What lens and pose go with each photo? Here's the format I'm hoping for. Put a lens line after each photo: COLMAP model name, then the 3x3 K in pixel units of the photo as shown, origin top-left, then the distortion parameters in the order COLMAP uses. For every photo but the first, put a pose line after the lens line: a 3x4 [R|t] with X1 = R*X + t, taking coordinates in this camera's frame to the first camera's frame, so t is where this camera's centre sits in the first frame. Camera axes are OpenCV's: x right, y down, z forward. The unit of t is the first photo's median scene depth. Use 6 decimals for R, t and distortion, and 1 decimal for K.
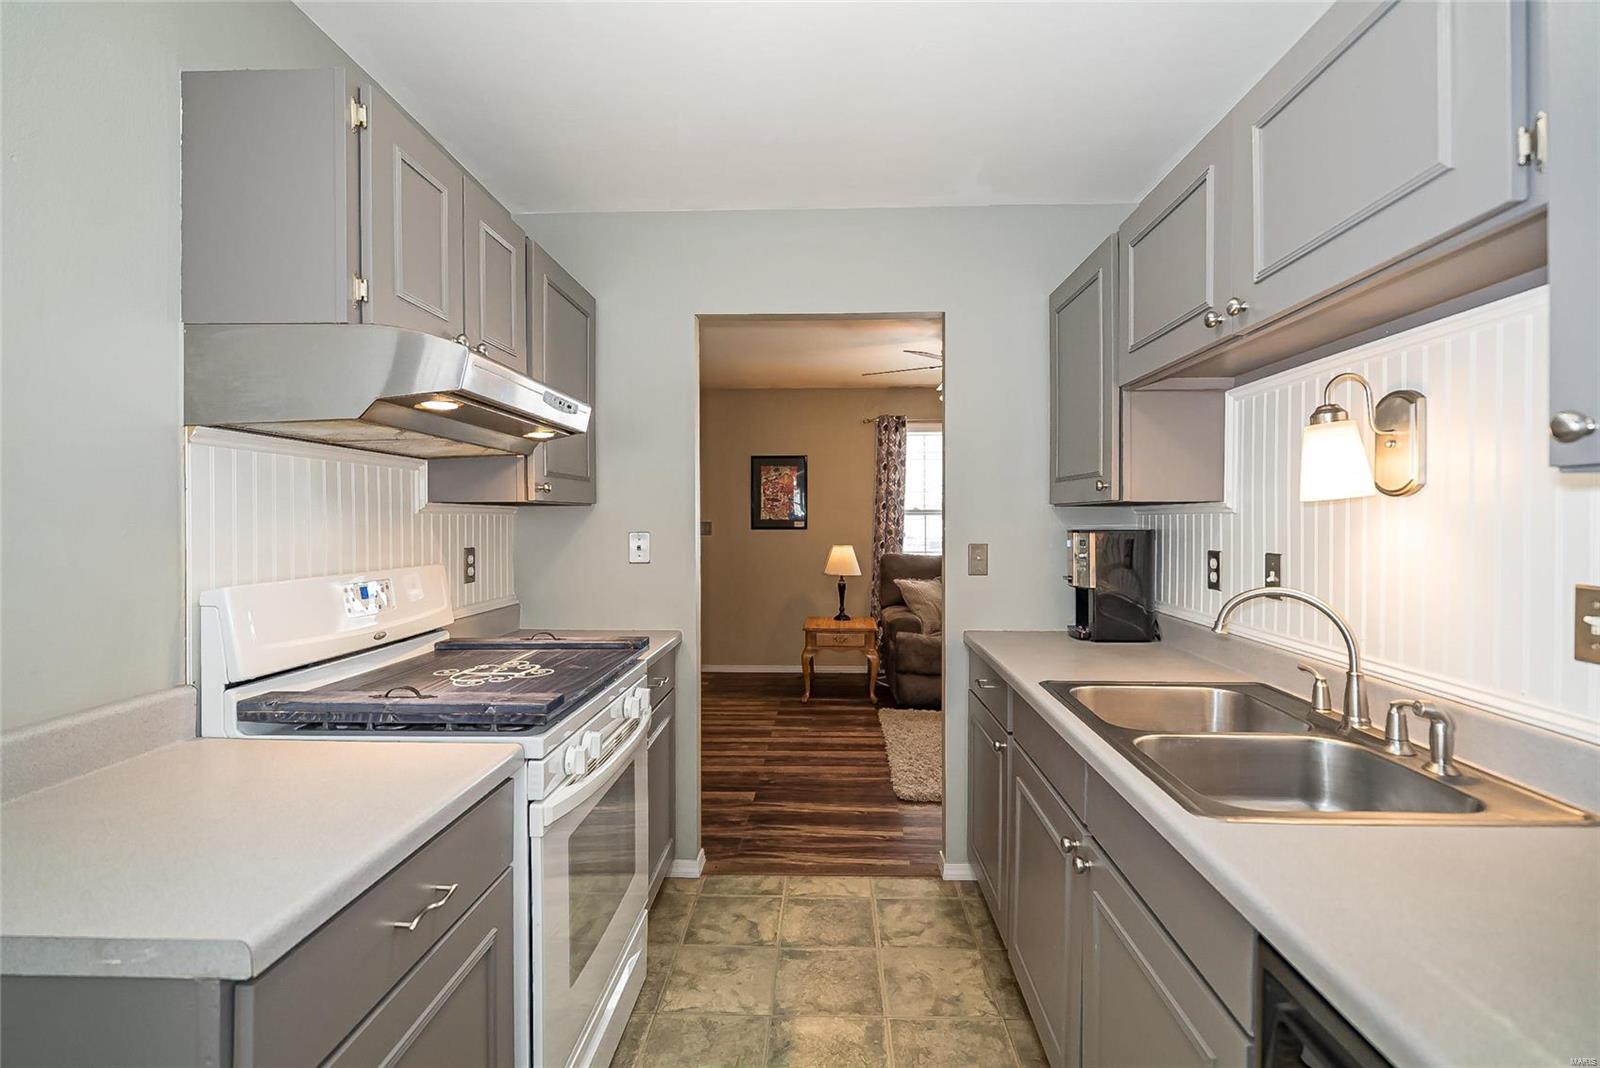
lens RADIAL K [[734.2, 0, 809.3], [0, 734.2, 525.2], [0, 0, 1]] dist [0.001531, 0.000334]
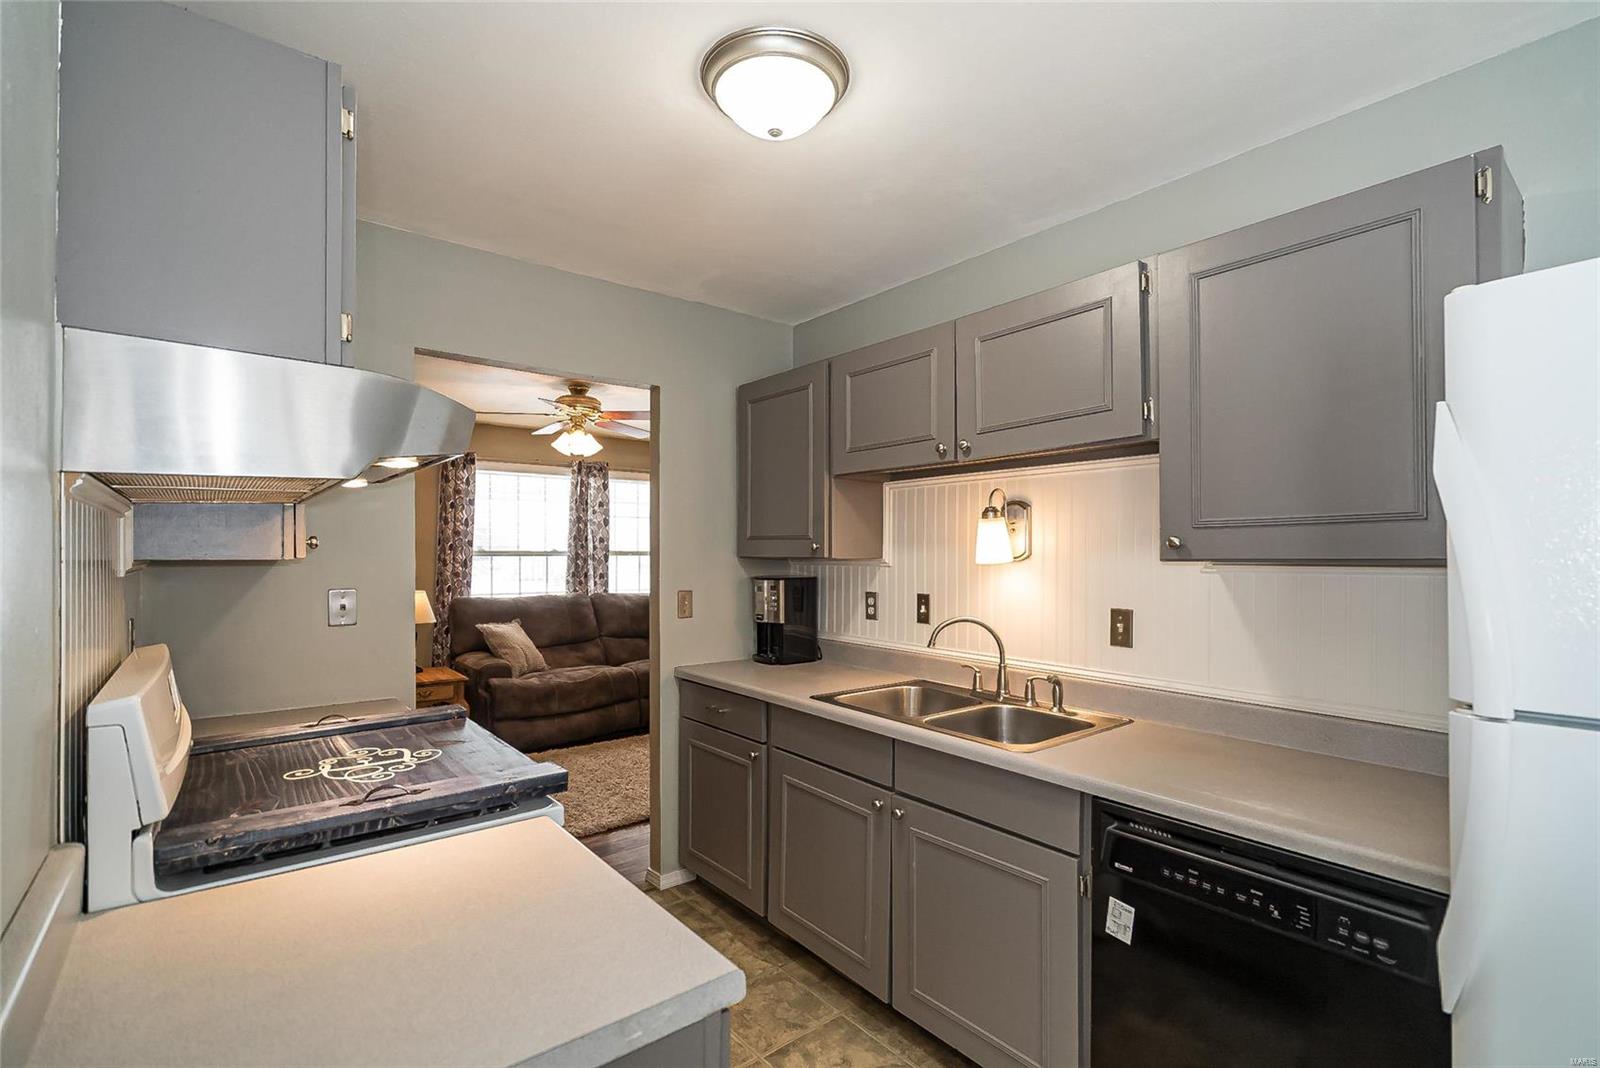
lens RADIAL K [[728.8, 0, 796.0], [0, 728.8, 549.7], [0, 0, 1]] dist [-0.001458, -0.000588]
pose [[0.762446, 0.005116, 0.647032, -0.424989], [0.002448, 0.999939, -0.010790, -0.029274], [-0.647048, 0.009810, 0.762387, 0.010388]]
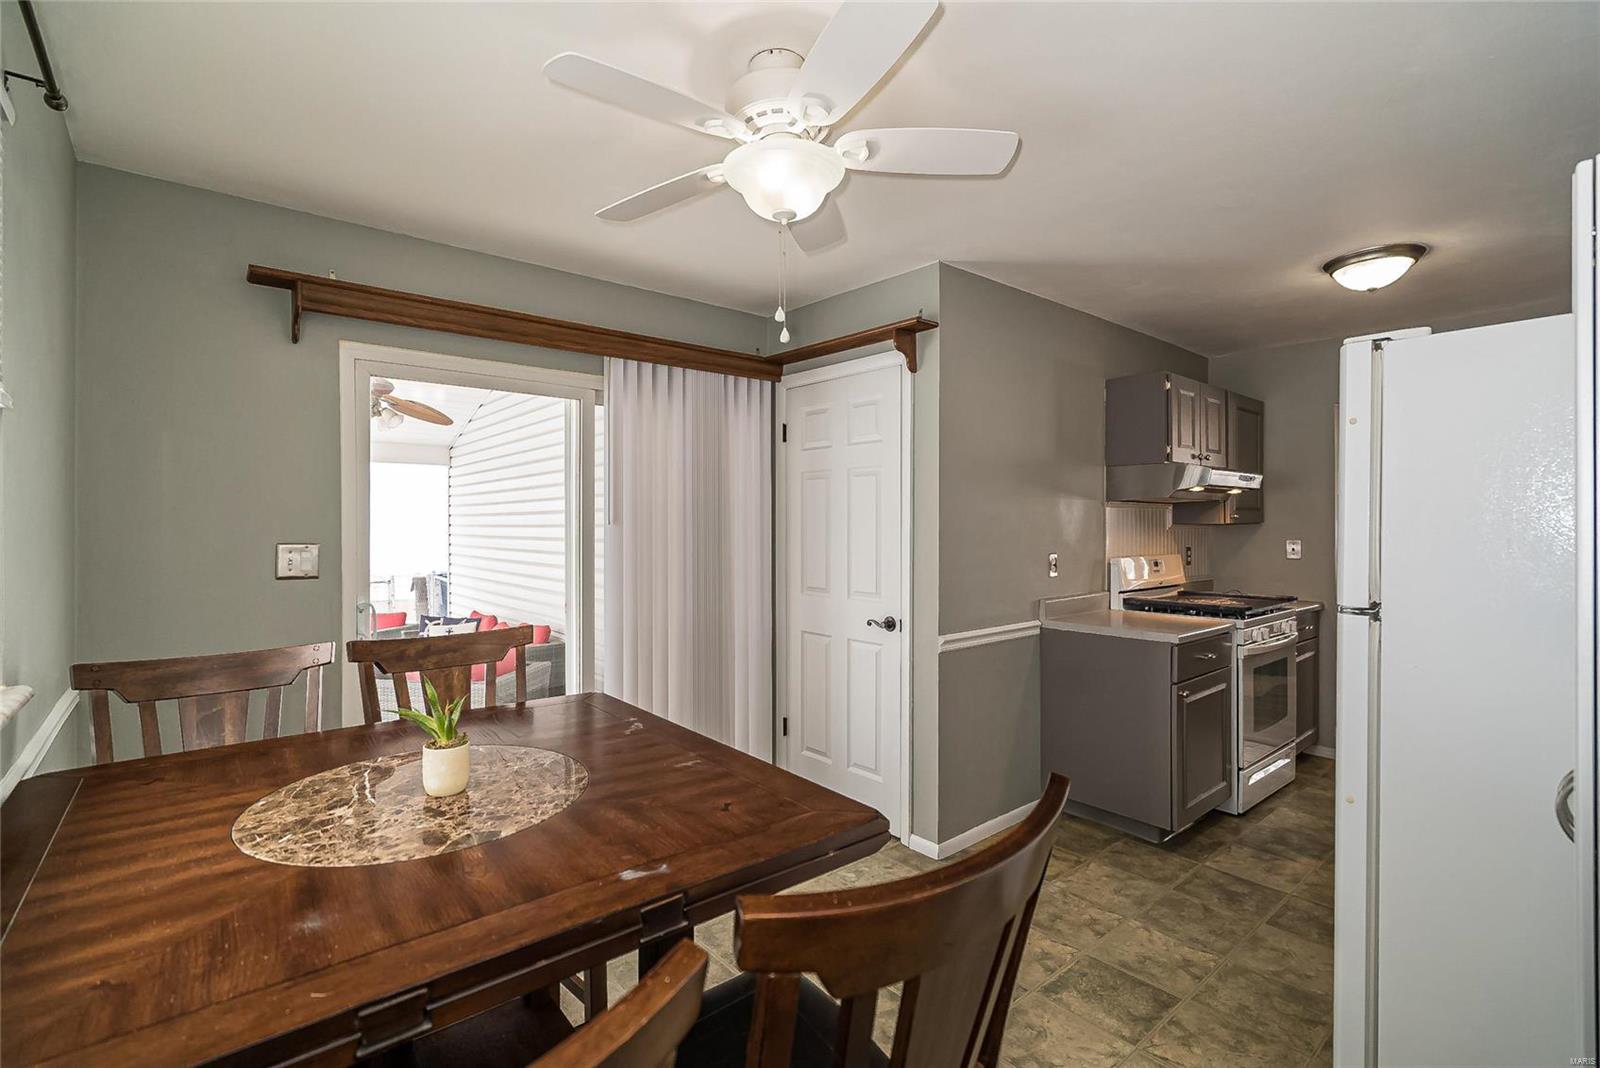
lens RADIAL K [[734.2, 0, 809.3], [0, 734.2, 525.2], [0, 0, 1]] dist [0.001531, 0.000334]
pose [[0.676889, 0.003051, -0.736079, 0.267743], [-0.006249, 0.999979, -0.001602, -0.016528], [0.736059, 0.005684, 0.676894, -0.993808]]
